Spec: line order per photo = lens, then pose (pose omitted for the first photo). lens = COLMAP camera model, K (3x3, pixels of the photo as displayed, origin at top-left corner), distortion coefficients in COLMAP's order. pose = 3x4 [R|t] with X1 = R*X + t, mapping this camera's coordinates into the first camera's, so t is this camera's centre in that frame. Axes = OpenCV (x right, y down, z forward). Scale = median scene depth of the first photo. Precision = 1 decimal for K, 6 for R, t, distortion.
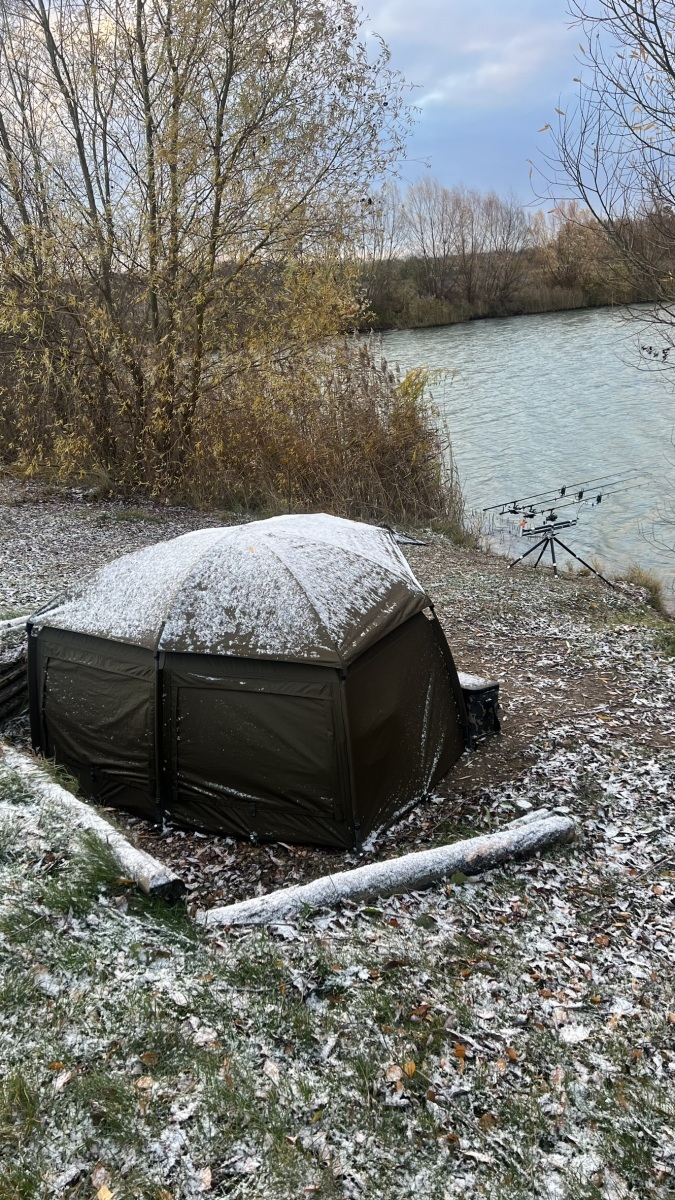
lens RADIAL K [[873.2, 0, 337.5], [0, 873.2, 600.0], [0, 0, 1]] dist [0.064296, -0.006626]
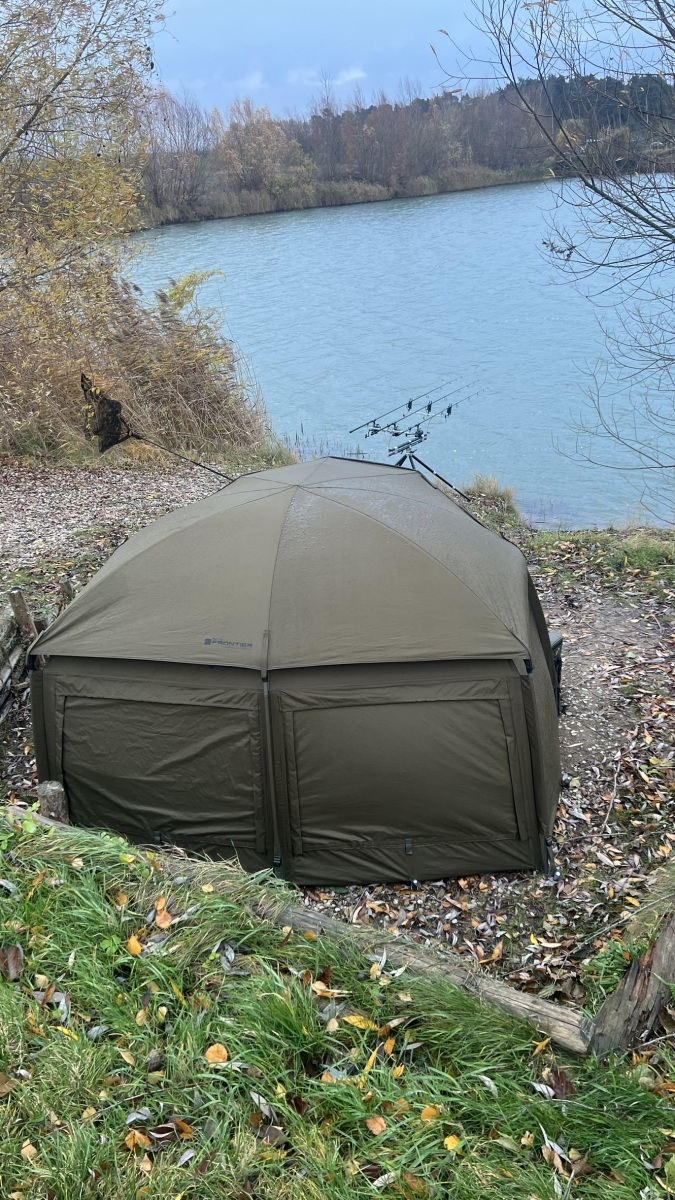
lens RADIAL K [[873.2, 0, 337.5], [0, 873.2, 600.0], [0, 0, 1]] dist [0.064296, -0.006626]
pose [[0.948677, -0.137297, 0.284889, -0.136598], [0.110332, 0.987931, 0.108713, -0.029199], [-0.296377, -0.071701, 0.952376, 0.106495]]
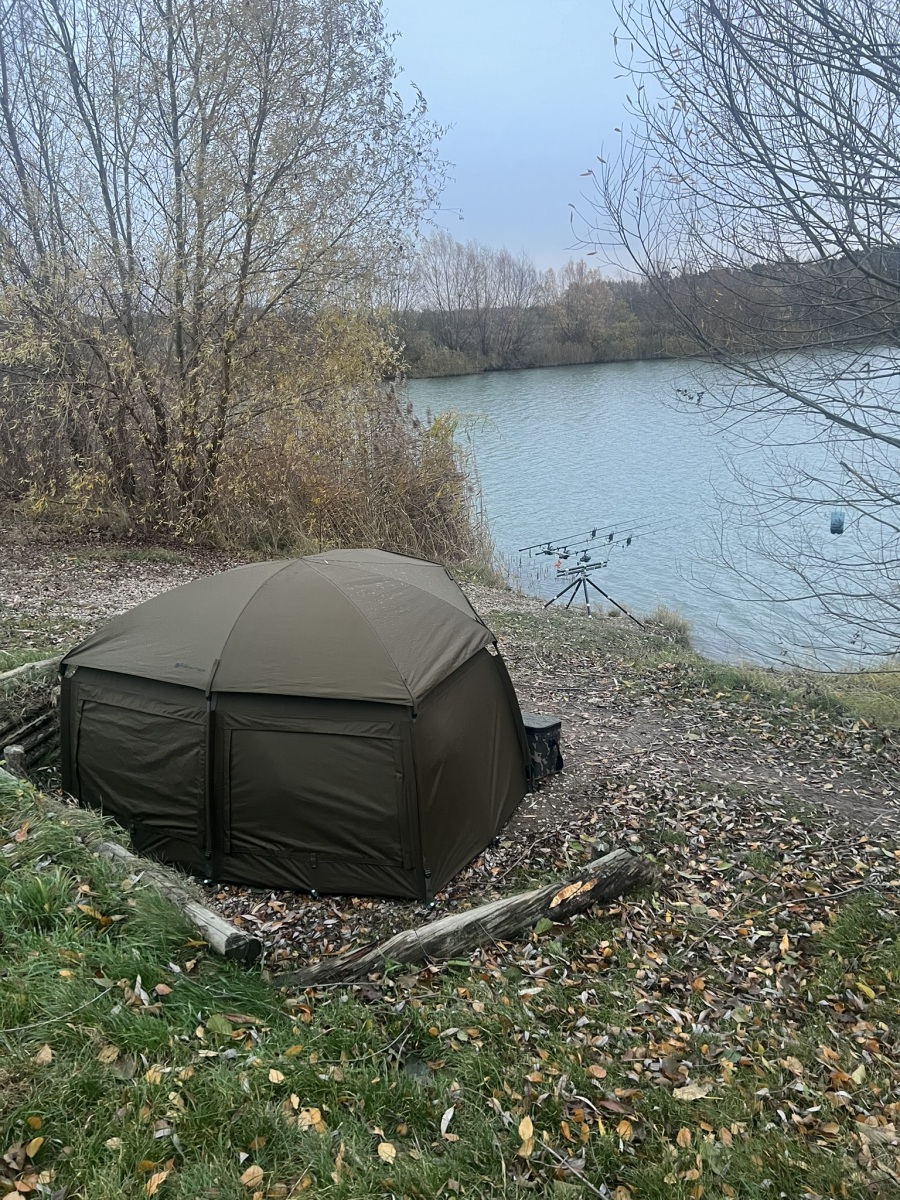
lens RADIAL K [[876.1, 0, 450.0], [0, 876.1, 600.0], [0, 0, 1]] dist [0.055936, 0.005132]
pose [[0.994220, -0.000154, 0.107366, -0.020271], [0.005590, 0.998717, -0.050329, 0.003877], [-0.107220, 0.050638, 0.992945, 0.013751]]
